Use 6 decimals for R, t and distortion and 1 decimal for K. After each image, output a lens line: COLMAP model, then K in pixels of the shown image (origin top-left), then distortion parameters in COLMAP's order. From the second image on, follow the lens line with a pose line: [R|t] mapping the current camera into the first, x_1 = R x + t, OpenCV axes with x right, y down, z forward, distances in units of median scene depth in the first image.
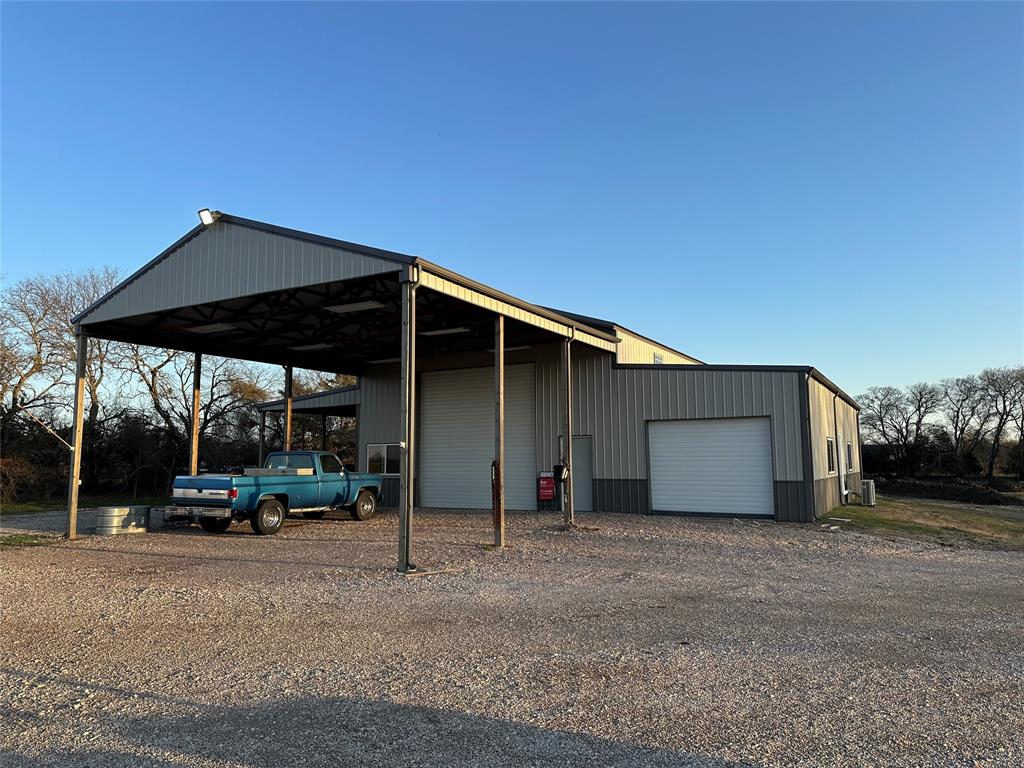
lens RADIAL K [[701.0, 0, 507.0], [0, 701.0, 380.2], [0, 0, 1]] dist [0.055828, -0.076225]
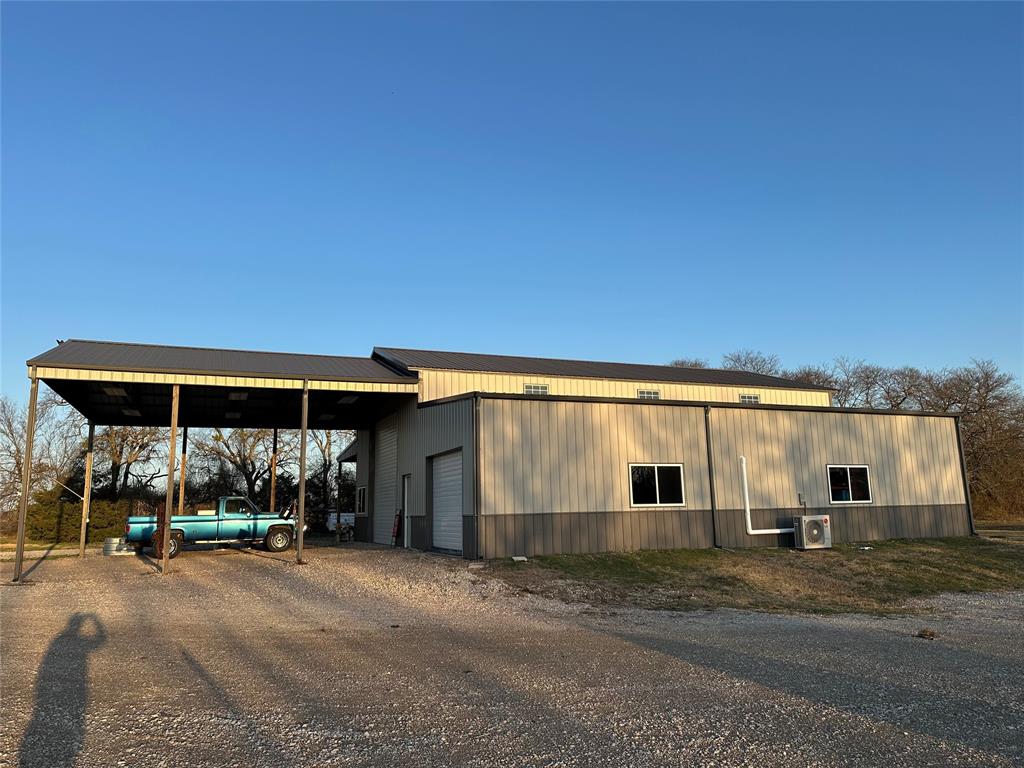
lens RADIAL K [[701.0, 0, 511.4], [0, 701.0, 382.7], [0, 0, 1]] dist [0.055828, -0.076225]
pose [[0.794918, -0.119380, -0.594856, 0.975031], [0.087632, 0.992761, -0.082131, 0.047117], [0.600355, 0.013159, 0.799625, 0.278754]]
